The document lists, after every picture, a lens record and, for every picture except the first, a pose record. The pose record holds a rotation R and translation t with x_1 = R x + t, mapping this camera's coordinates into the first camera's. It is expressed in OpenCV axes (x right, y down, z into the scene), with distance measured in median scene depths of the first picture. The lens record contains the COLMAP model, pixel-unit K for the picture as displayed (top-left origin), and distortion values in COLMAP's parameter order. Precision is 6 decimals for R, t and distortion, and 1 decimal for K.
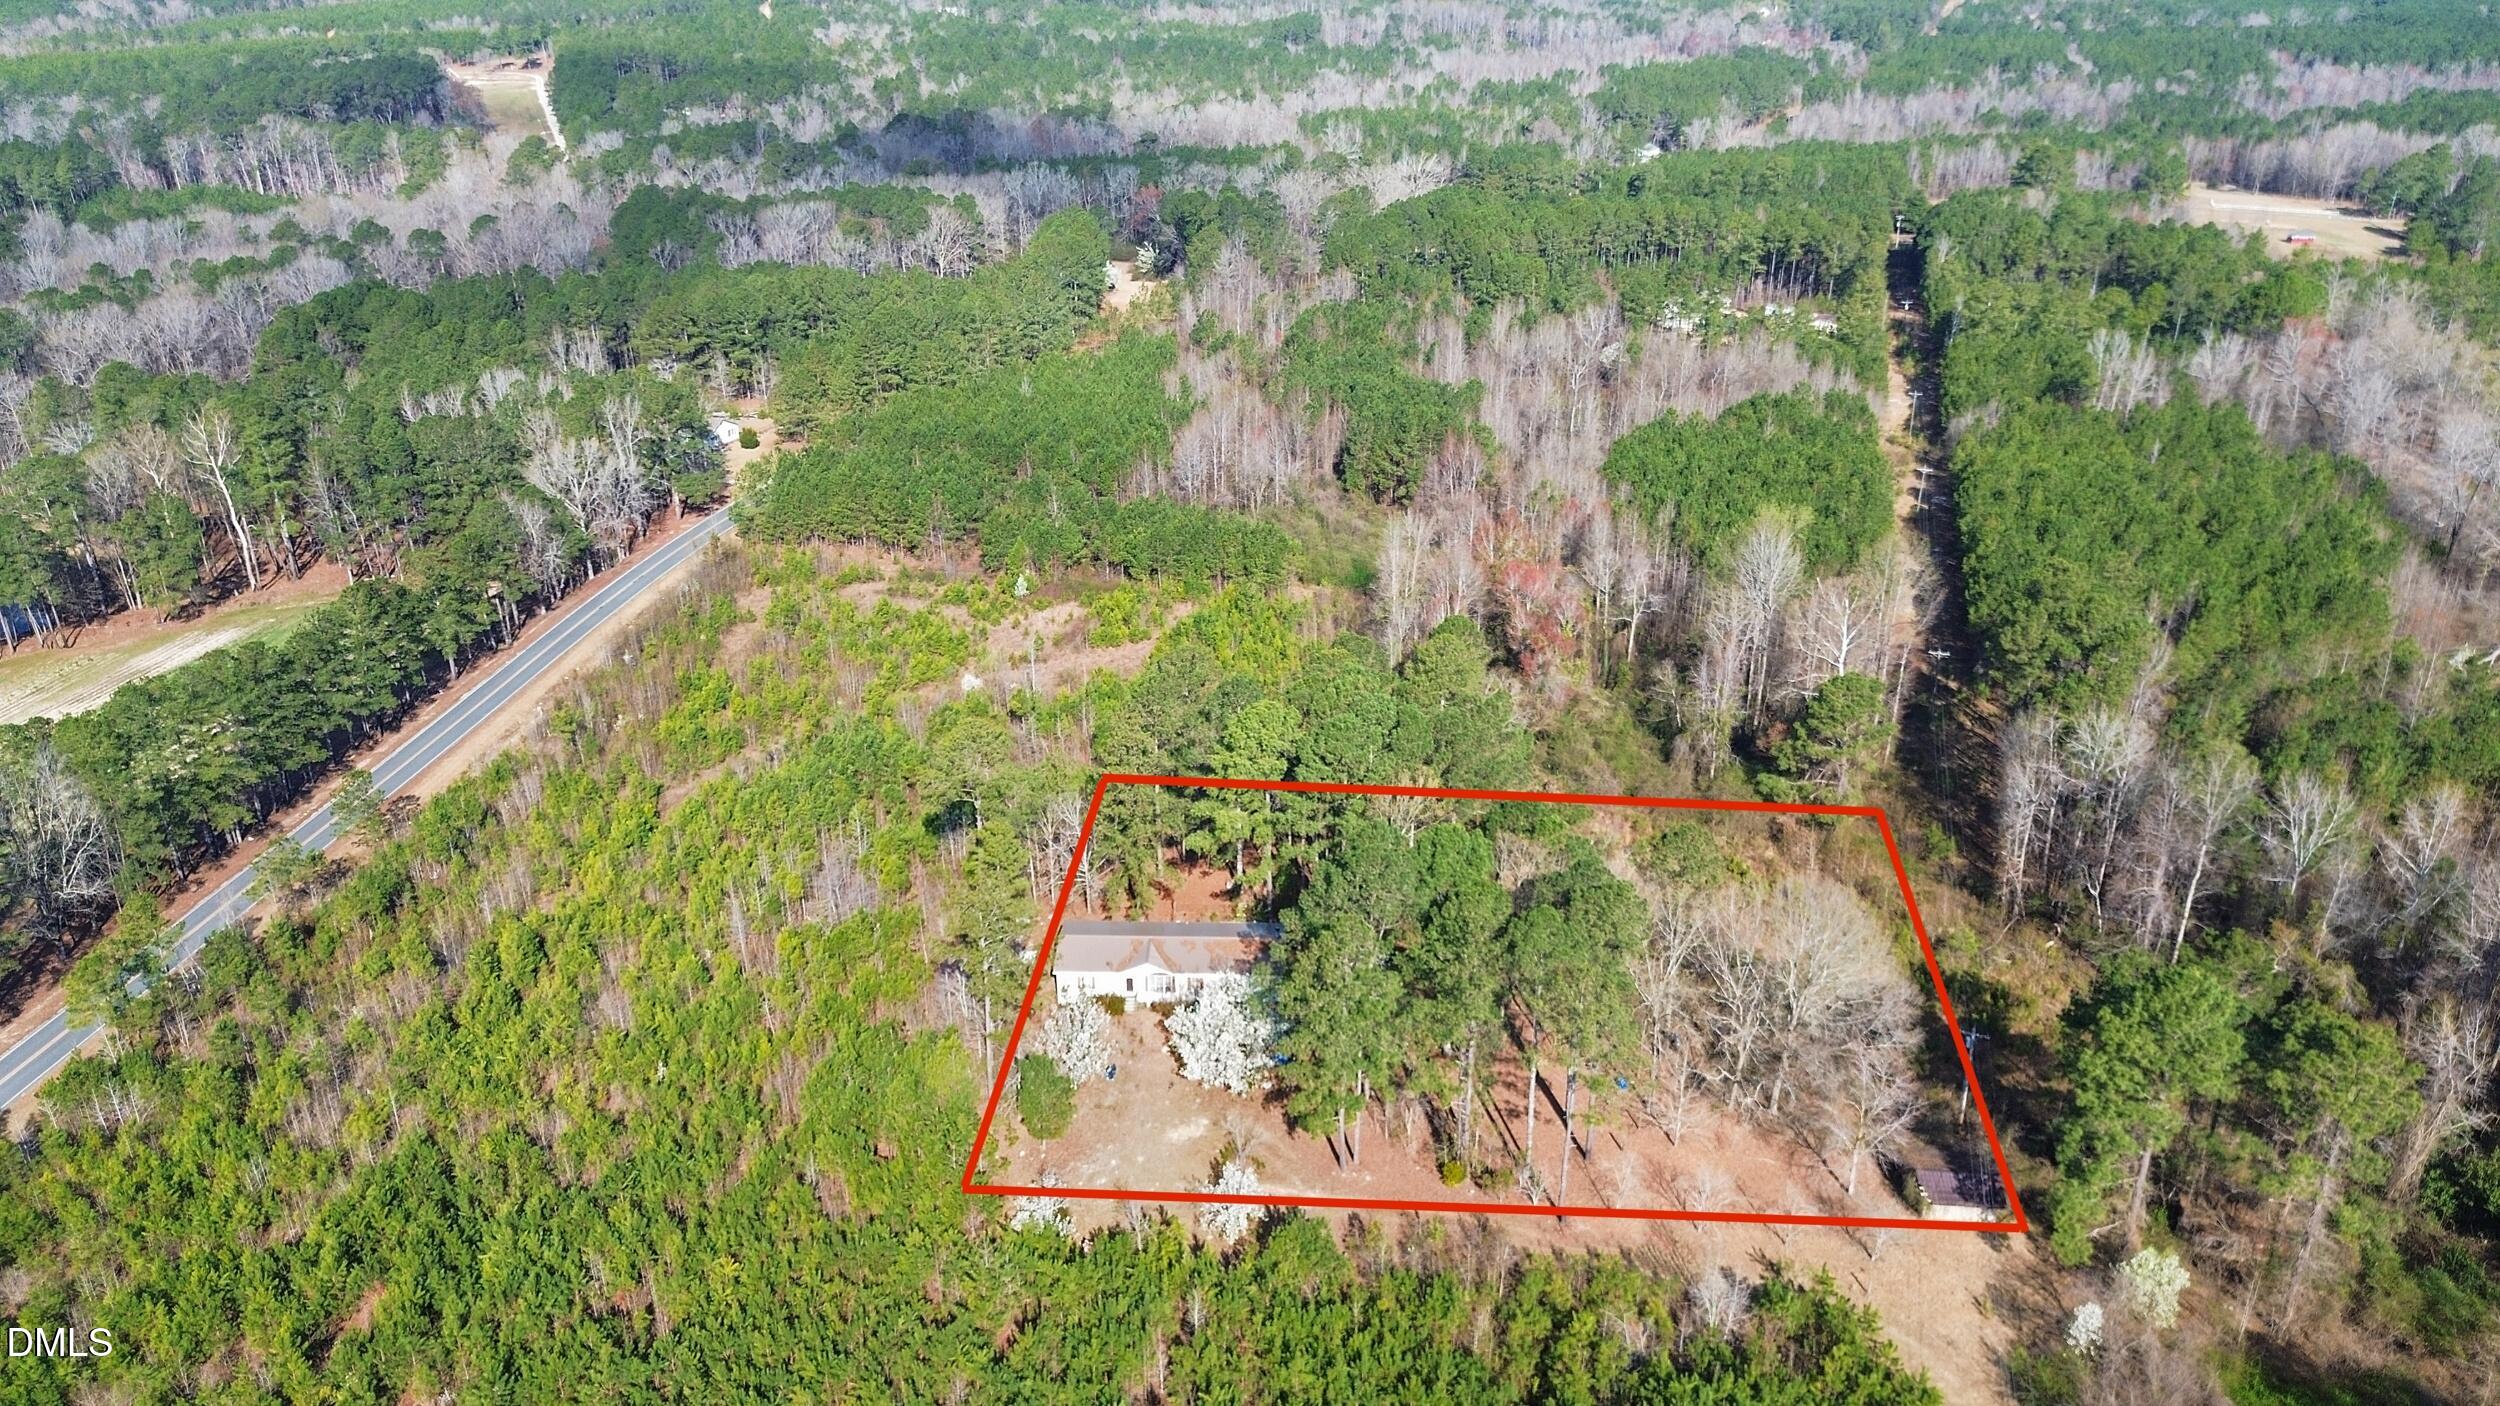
lens RADIAL K [[1800.6, 0, 1244.6], [0, 1800.6, 704.9], [0, 0, 1]] dist [0.084773, -0.090739]
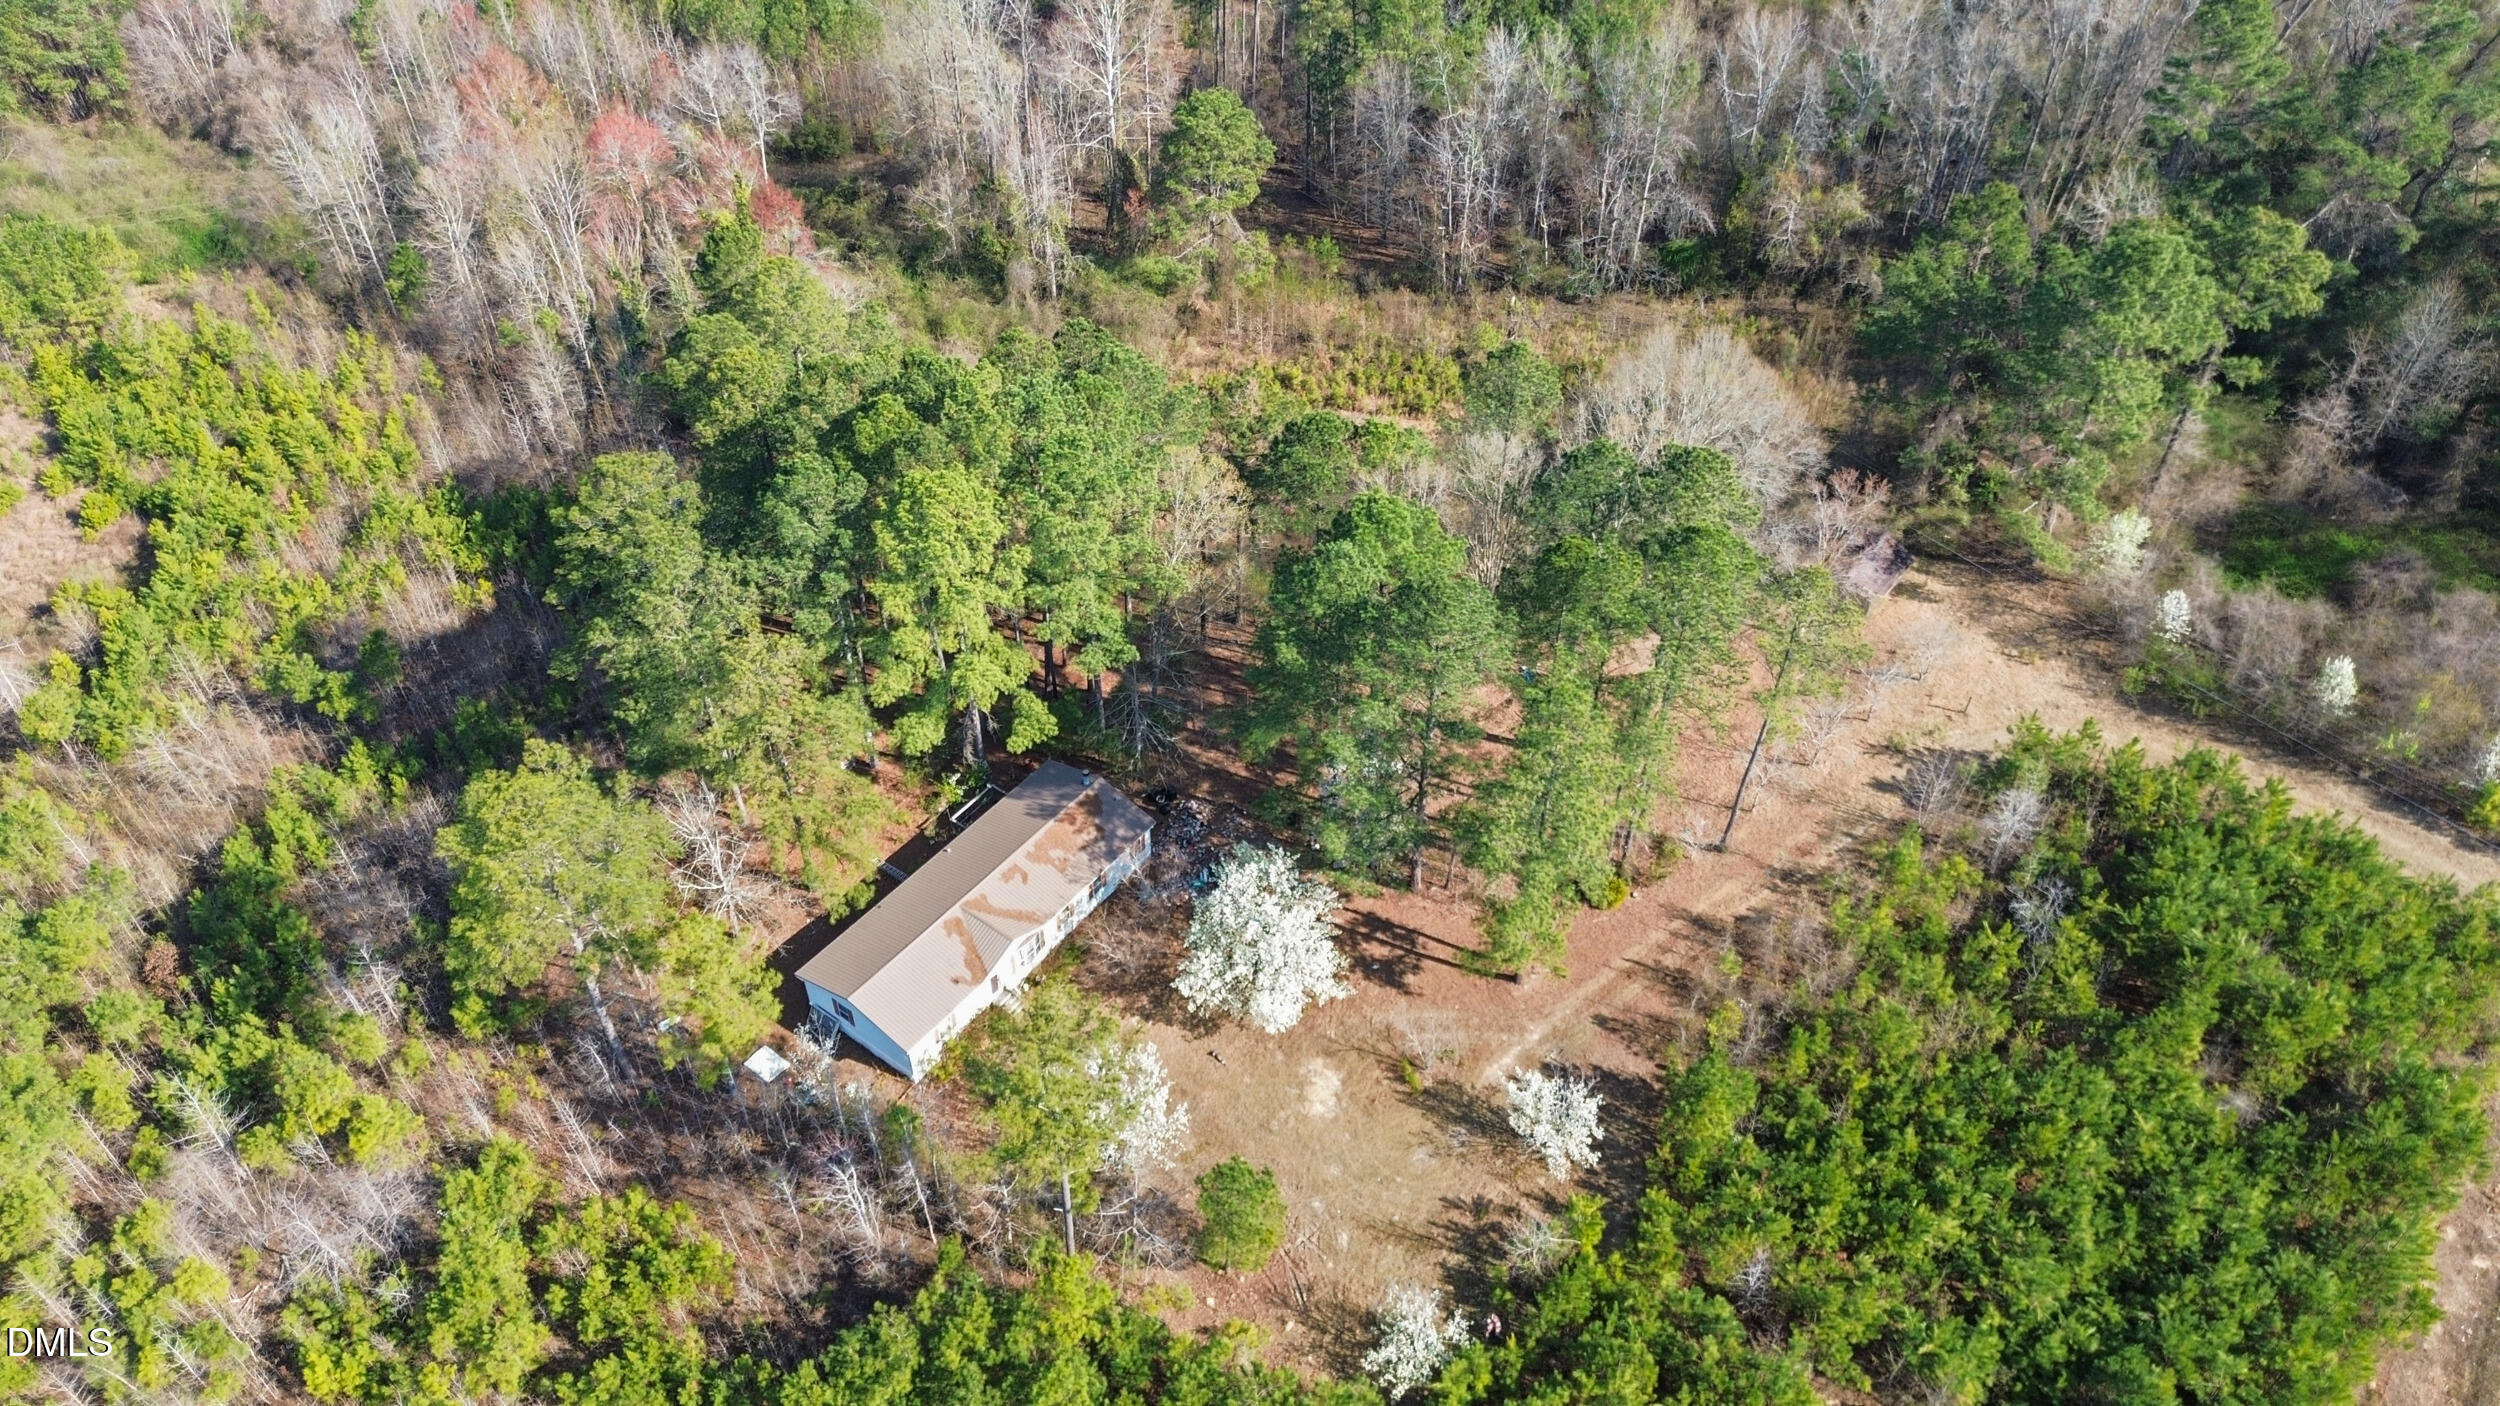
lens RADIAL K [[1800.6, 0, 1244.6], [0, 1800.6, 704.9], [0, 0, 1]] dist [0.084773, -0.090739]
pose [[0.580830, -0.567019, 0.584060, -0.315822], [0.349033, 0.821670, 0.450593, -0.170926], [-0.735399, -0.057862, 0.675159, 0.507710]]
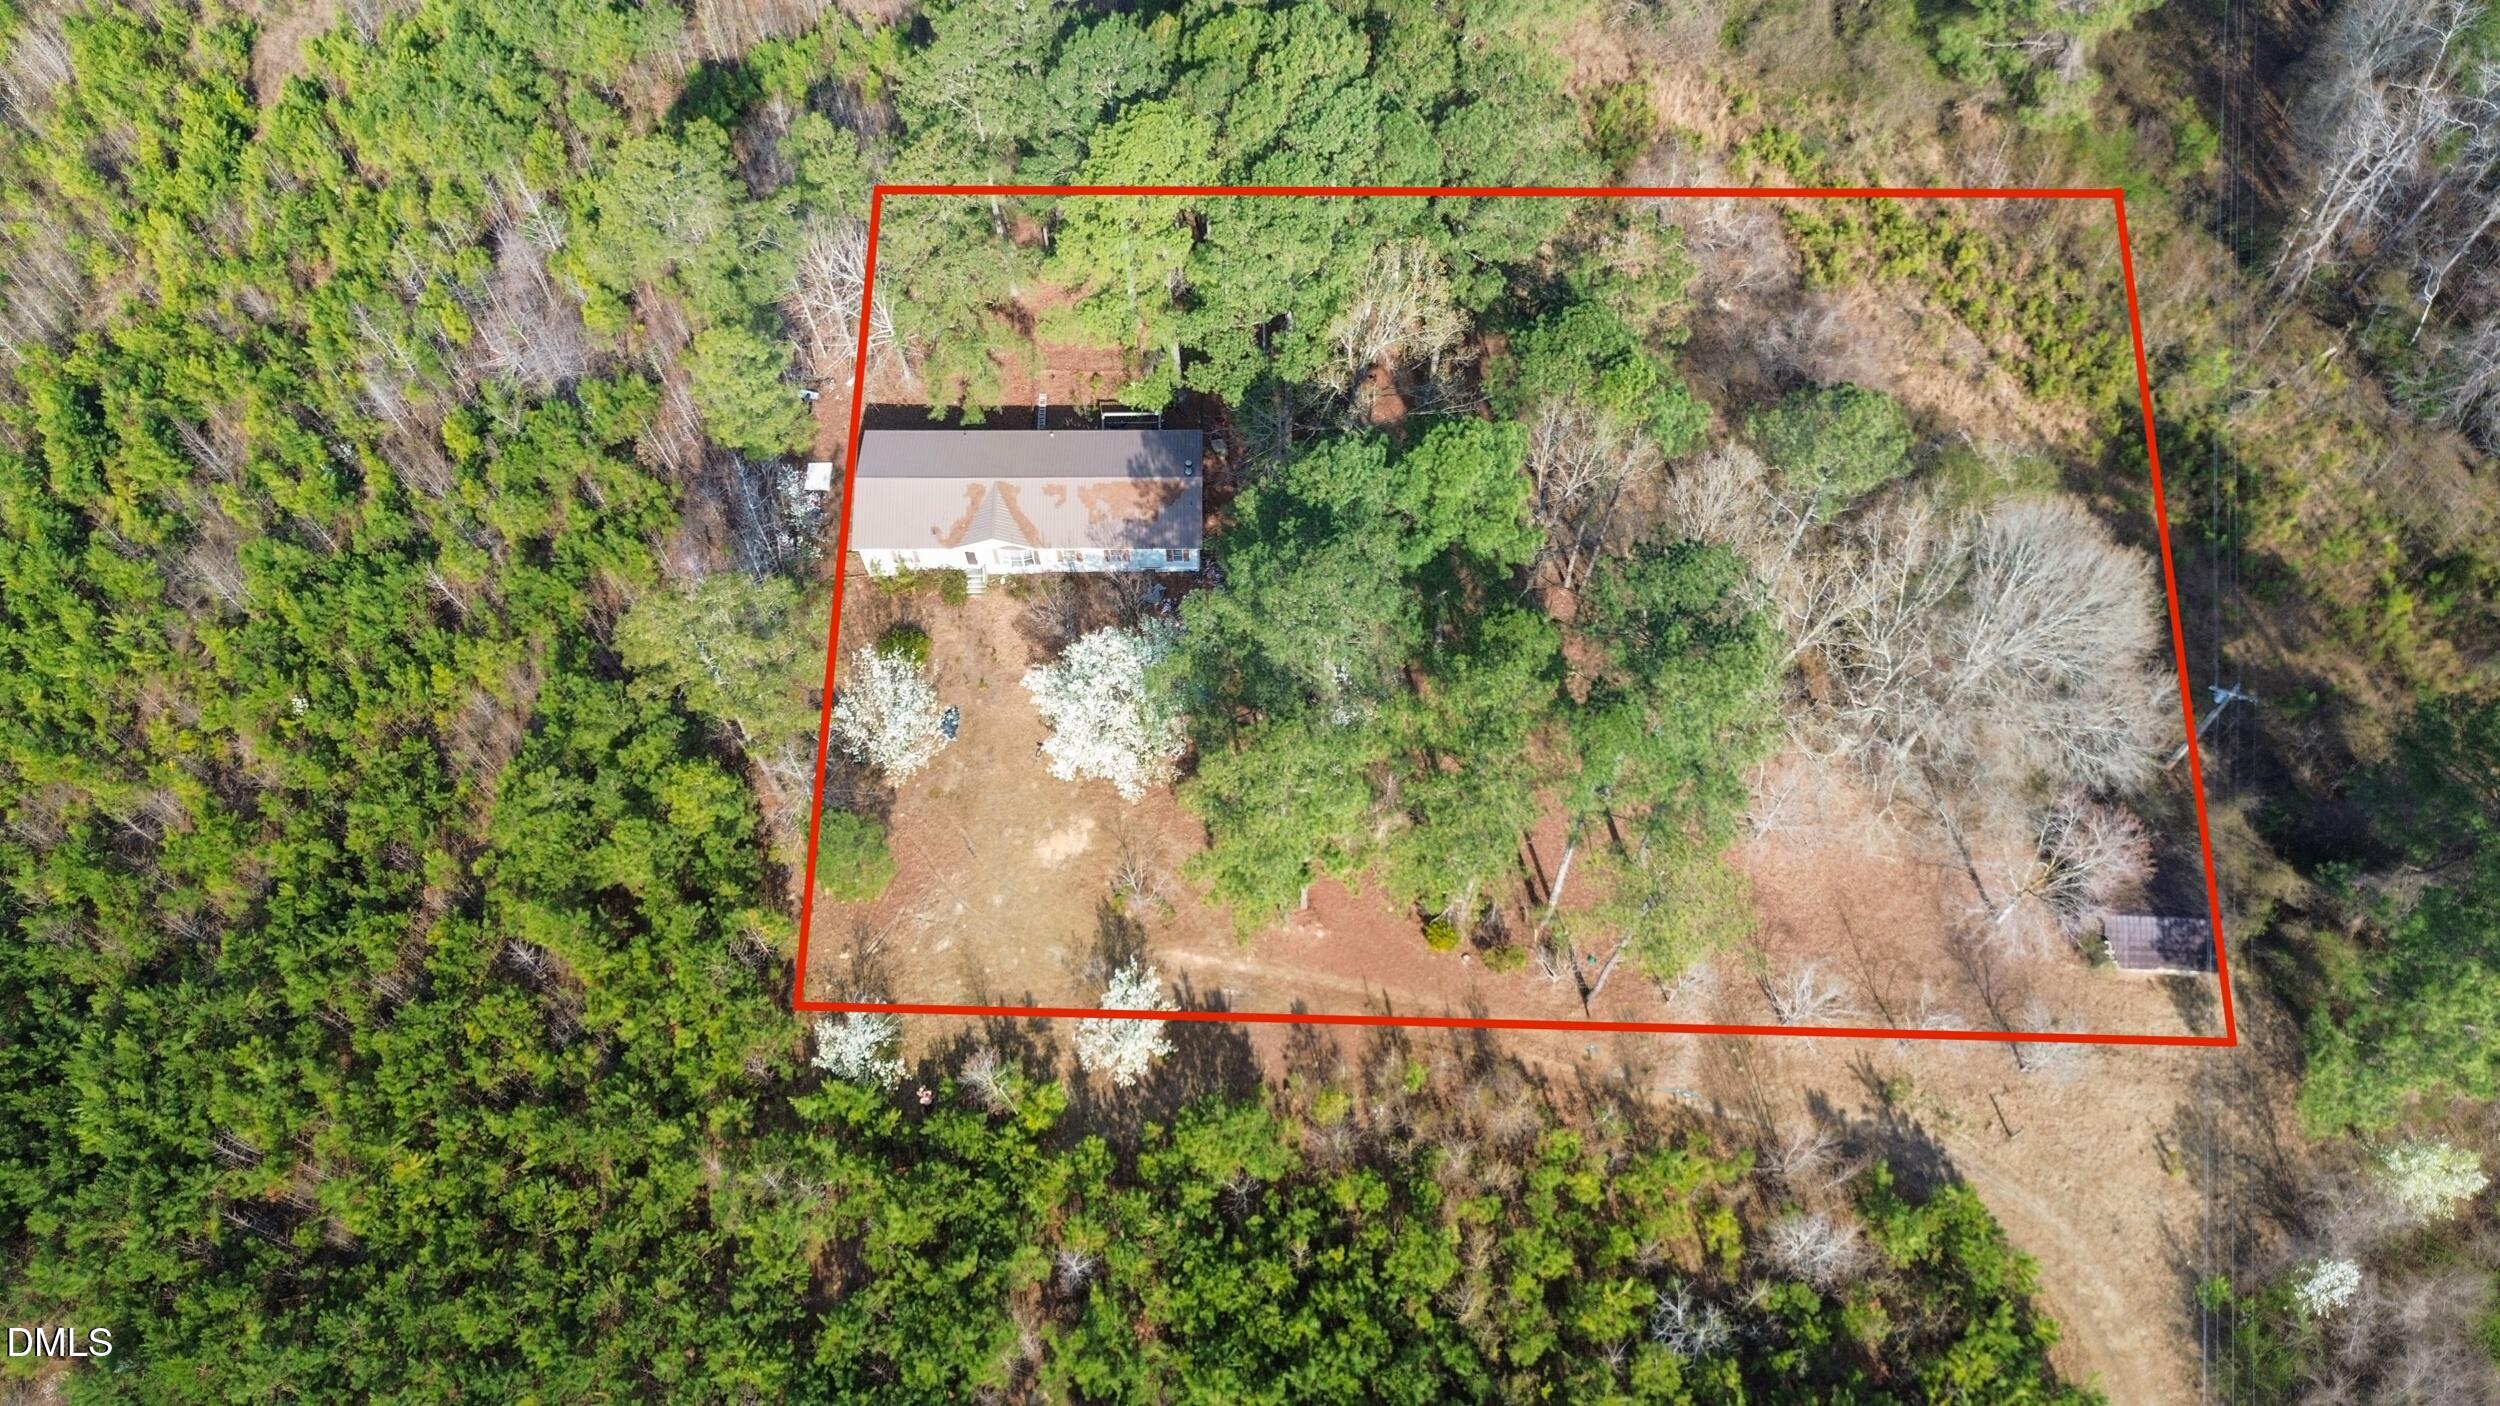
lens RADIAL K [[1800.6, 0, 1244.6], [0, 1800.6, 704.9], [0, 0, 1]] dist [0.084773, -0.090739]
pose [[0.999488, -0.031074, 0.007595, 0.030569], [0.020312, 0.799918, 0.599765, -0.197303], [-0.024713, -0.599304, 0.800140, 0.416441]]
